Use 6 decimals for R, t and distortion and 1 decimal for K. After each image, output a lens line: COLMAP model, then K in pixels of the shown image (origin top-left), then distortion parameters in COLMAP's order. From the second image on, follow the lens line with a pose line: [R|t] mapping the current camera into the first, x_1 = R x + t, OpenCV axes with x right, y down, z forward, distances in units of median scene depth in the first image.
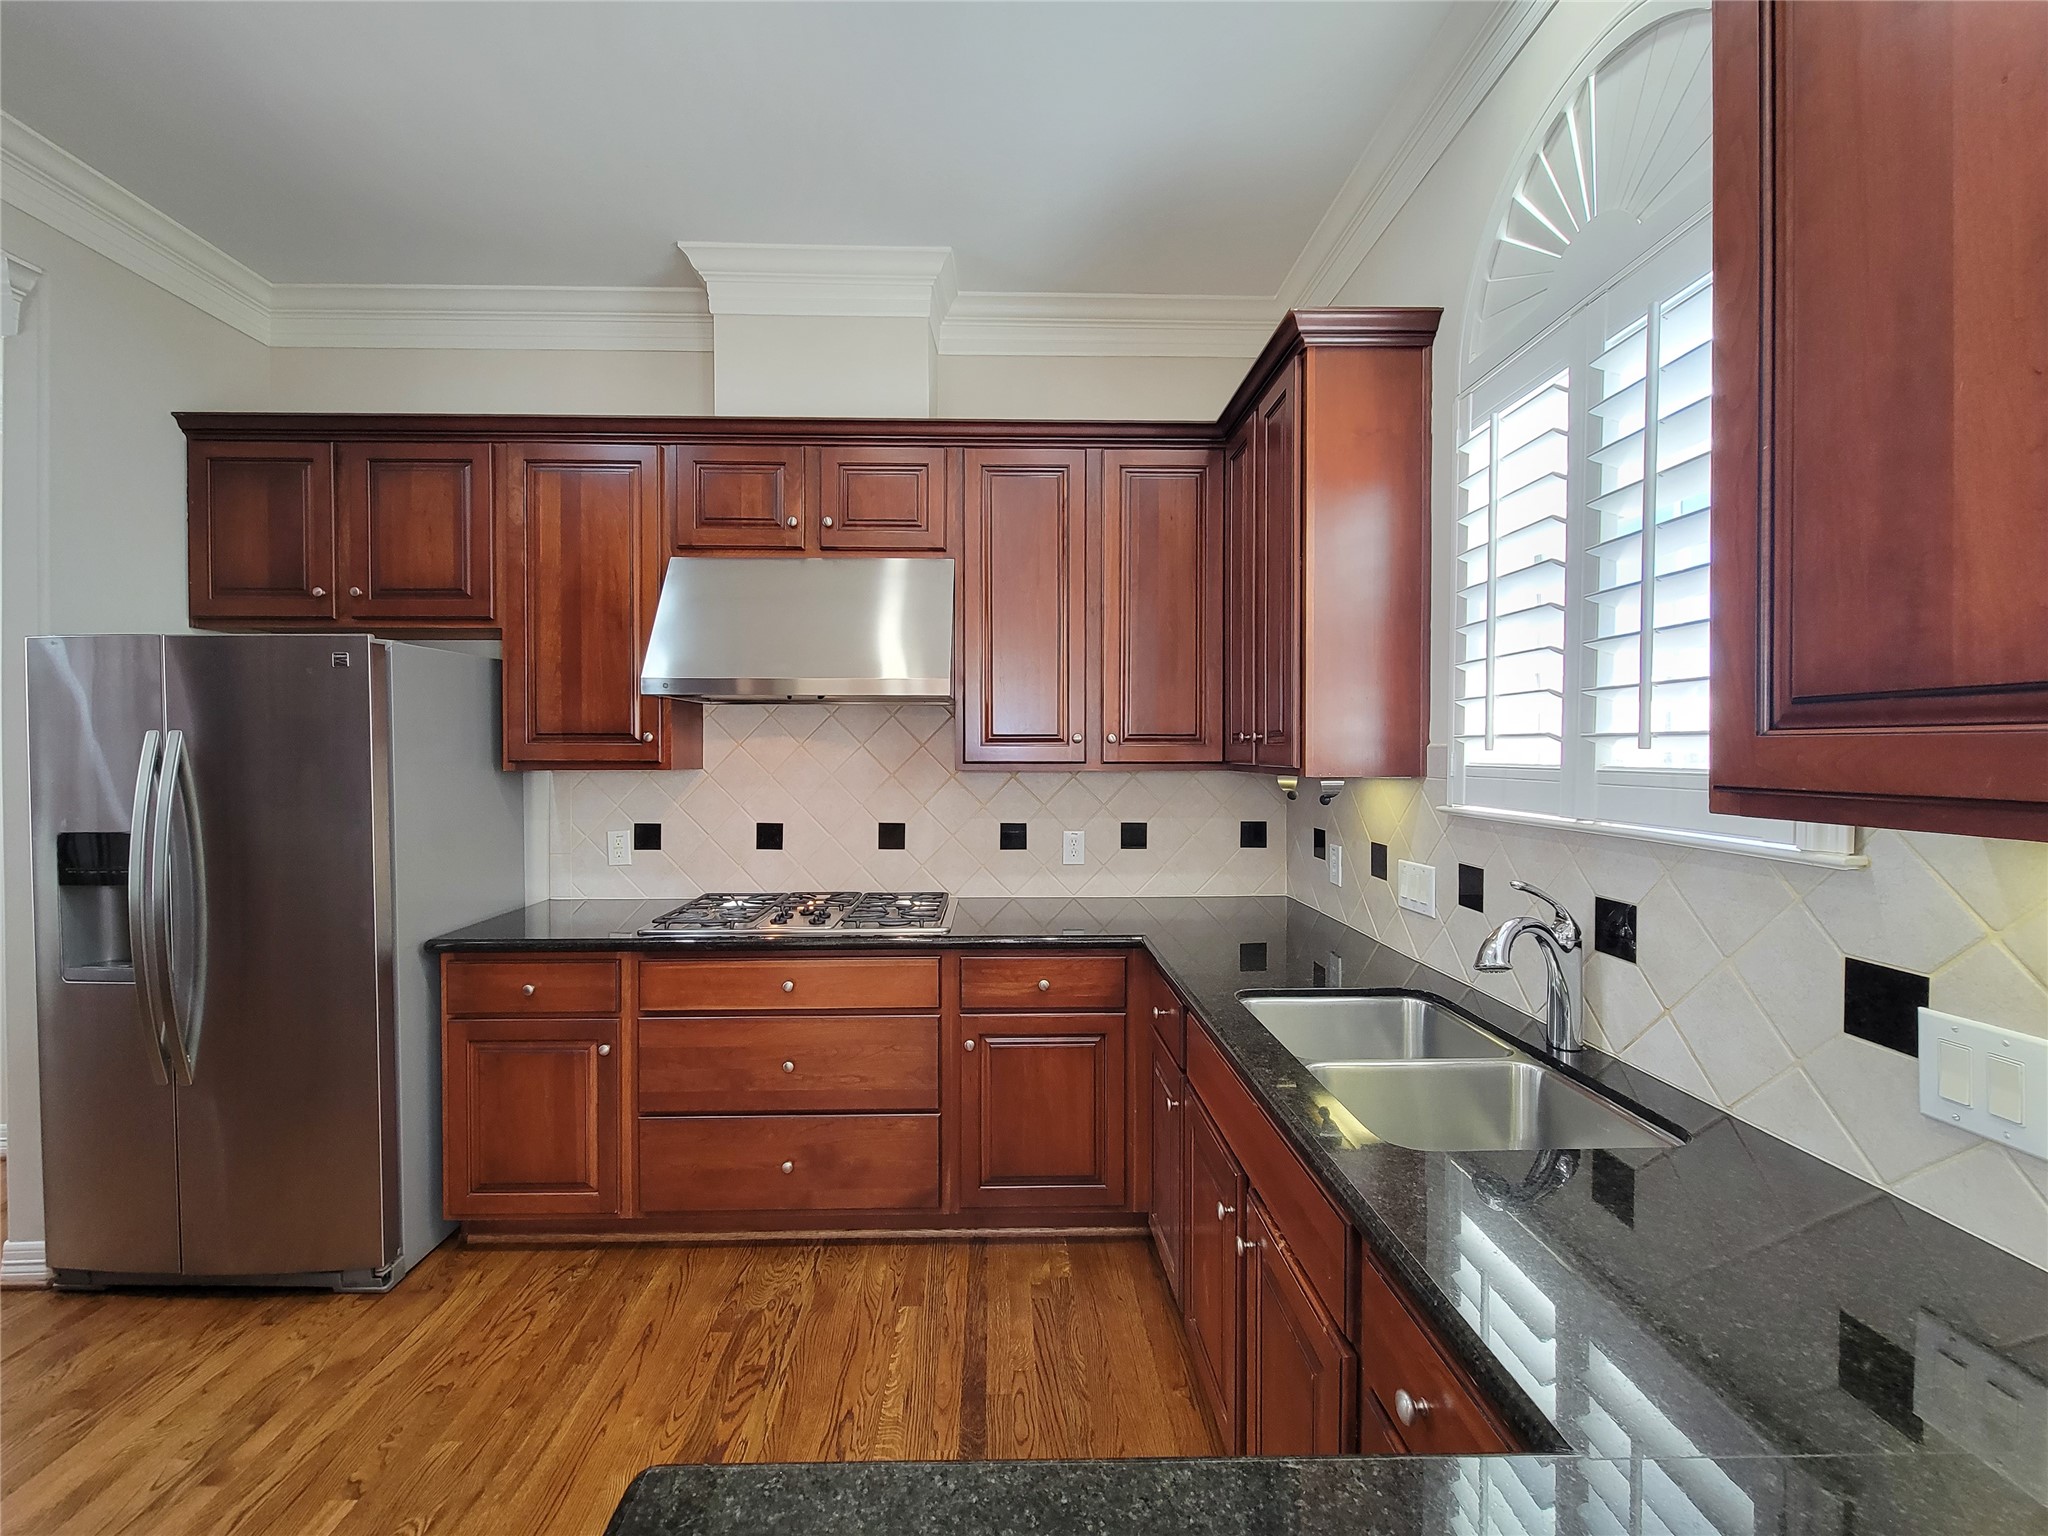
lens RADIAL K [[836.9, 0, 1064.5], [0, 836.9, 770.6], [0, 0, 1]] dist [0.001428, -0.001613]
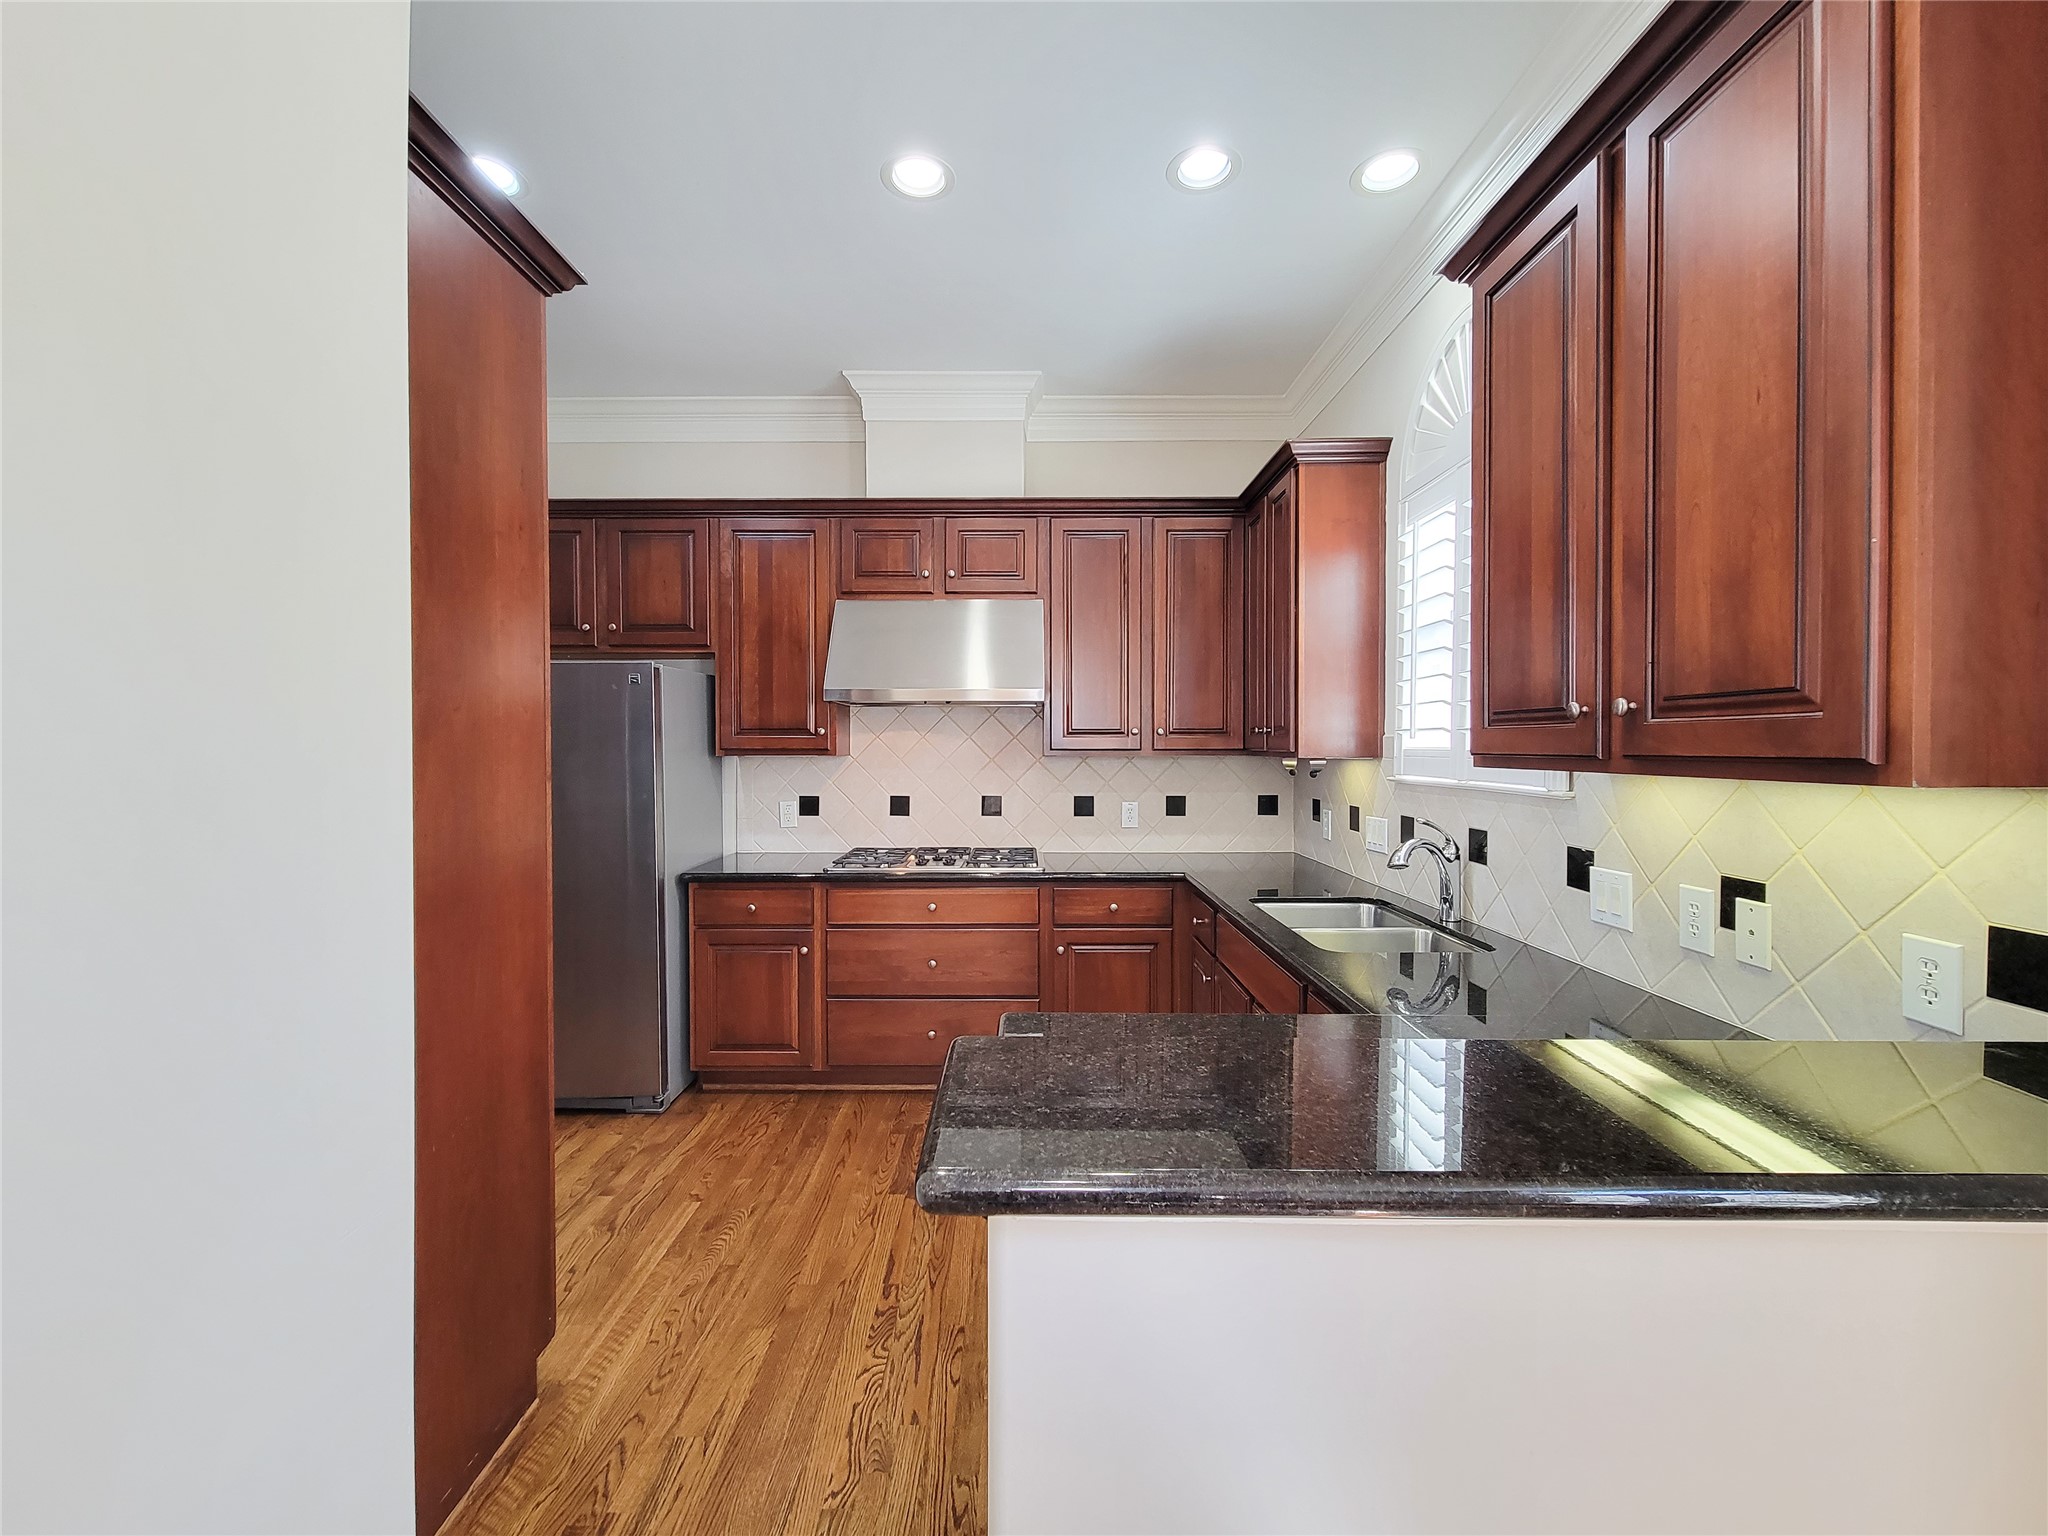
lens RADIAL K [[836.9, 0, 1058.3], [0, 836.9, 760.9], [0, 0, 1]] dist [0.001428, -0.001613]
pose [[0.999116, 0.000601, -0.042035, -0.056809], [-0.000815, 0.999987, -0.005084, 0.017194], [0.042031, 0.005113, 0.999103, -0.394903]]
